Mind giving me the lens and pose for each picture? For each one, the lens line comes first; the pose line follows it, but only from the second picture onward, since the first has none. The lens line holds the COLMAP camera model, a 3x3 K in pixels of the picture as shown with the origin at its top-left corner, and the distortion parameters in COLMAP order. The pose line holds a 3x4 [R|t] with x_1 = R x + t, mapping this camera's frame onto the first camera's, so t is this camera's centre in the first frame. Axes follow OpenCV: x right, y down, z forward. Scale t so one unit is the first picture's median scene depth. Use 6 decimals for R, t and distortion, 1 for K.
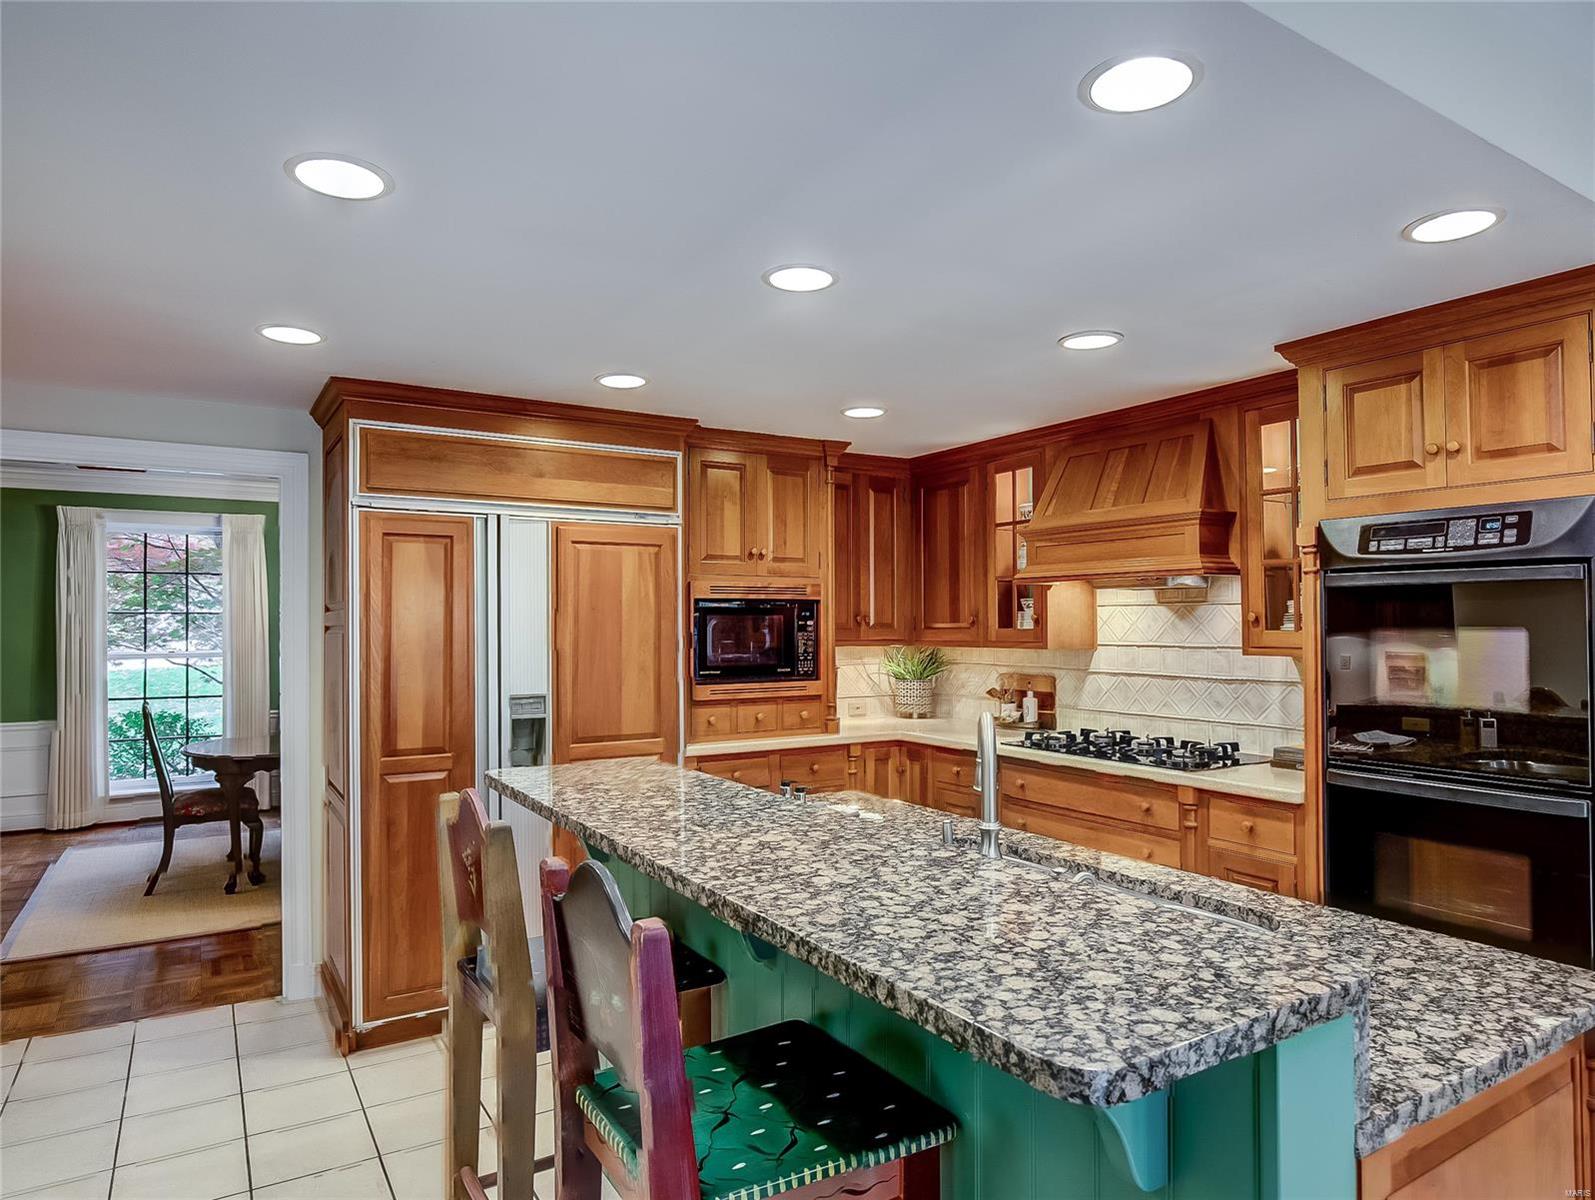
lens RADIAL K [[988.1, 0, 799.2], [0, 988.1, 605.5], [0, 0, 1]] dist [-0.020355, 0.000743]
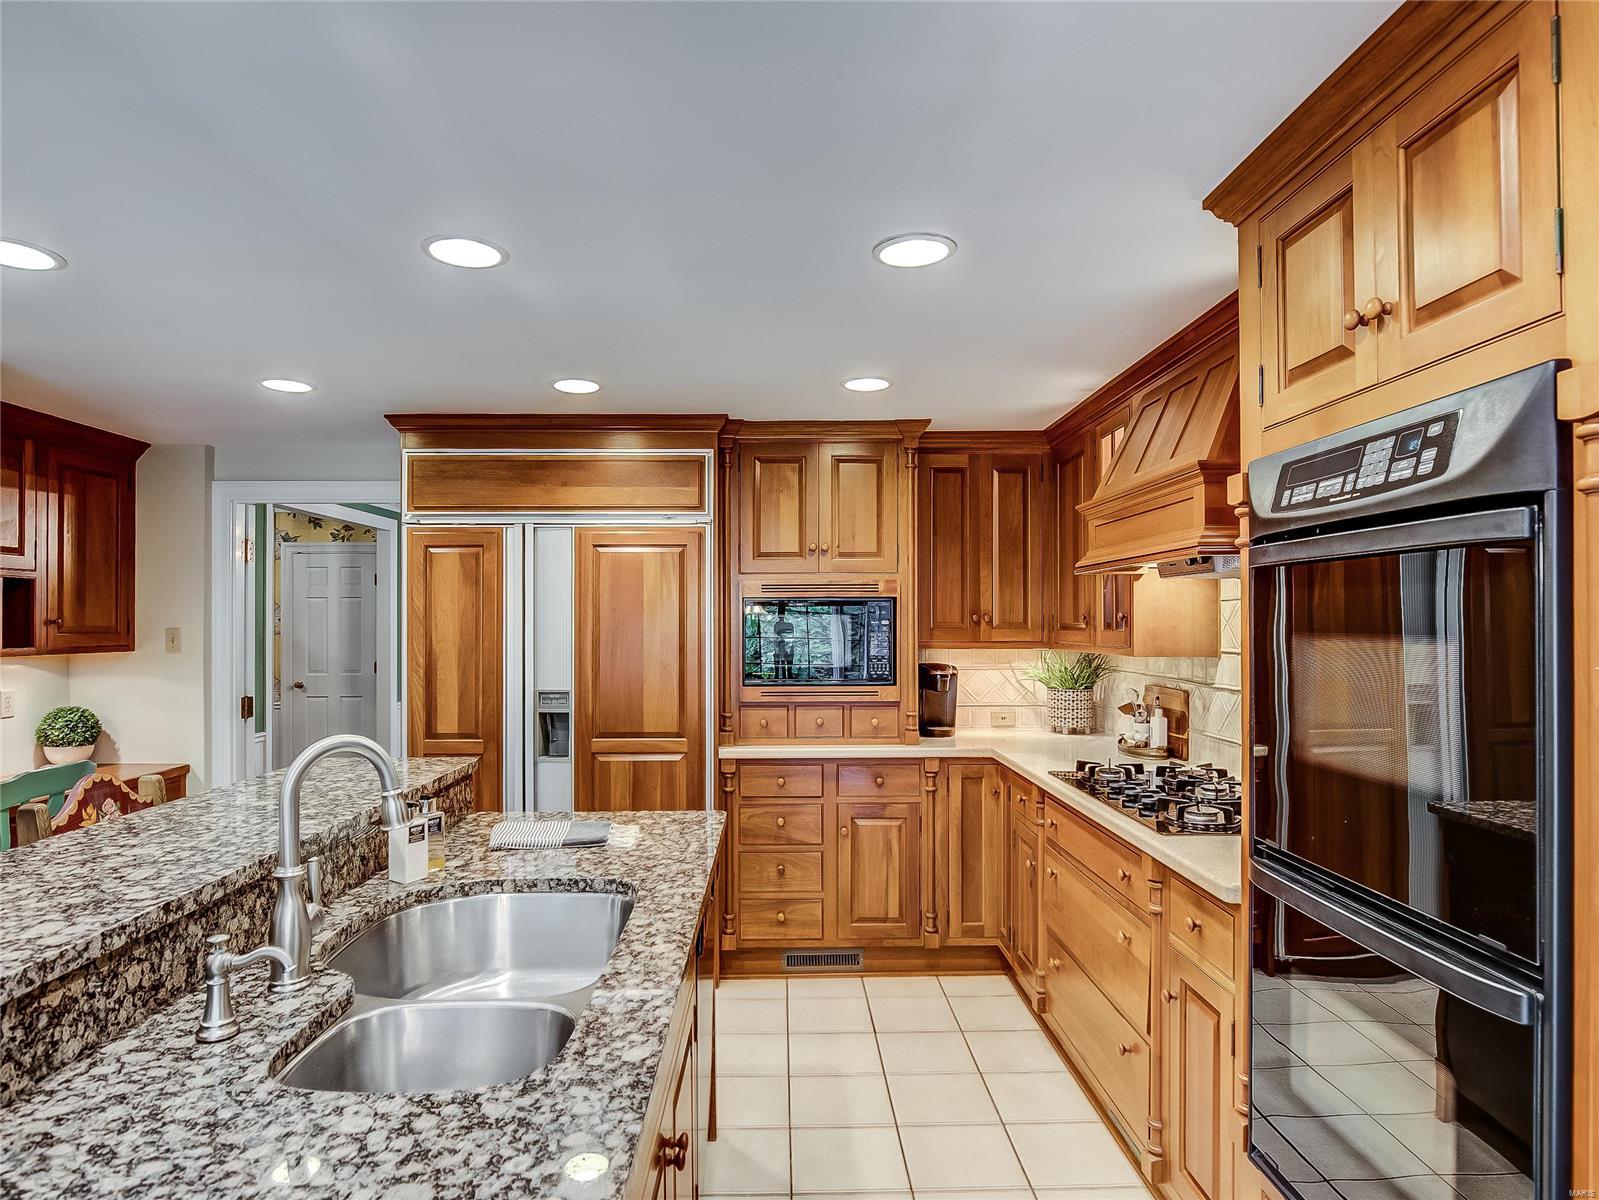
lens RADIAL K [[929.2, 0, 792.6], [0, 929.2, 614.8], [0, 0, 1]] dist [-0.014616, 0.000000]
pose [[0.855431, -0.004292, -0.517899, 0.436609], [0.010575, 0.999902, 0.009181, 0.001923], [0.517809, -0.013330, 0.855392, 0.251677]]
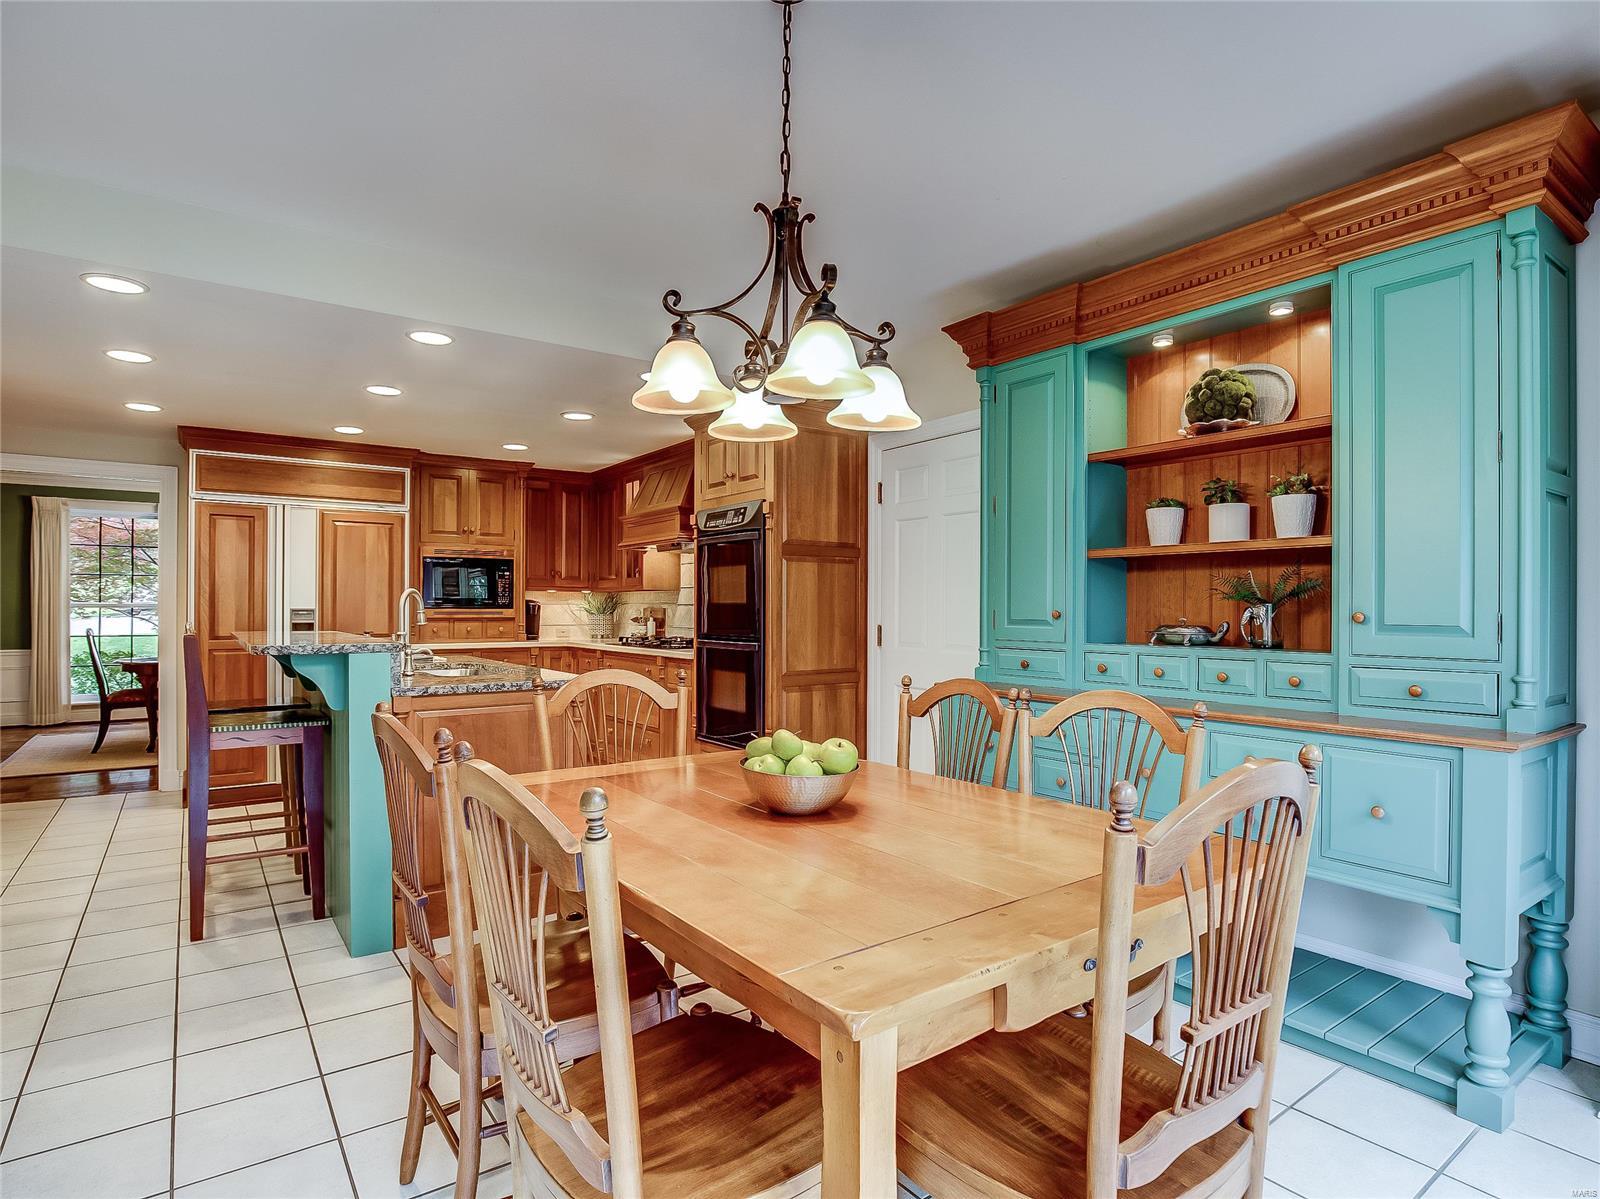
lens RADIAL K [[879.7, 0, 825.0], [0, 879.7, 601.3], [0, 0, 1]] dist [-0.030485, 0.003761]
pose [[0.996862, 0.004649, 0.079023, 0.479312], [-0.005337, 0.999950, 0.008508, 0.055098], [-0.078980, -0.008903, 0.996836, -0.551110]]
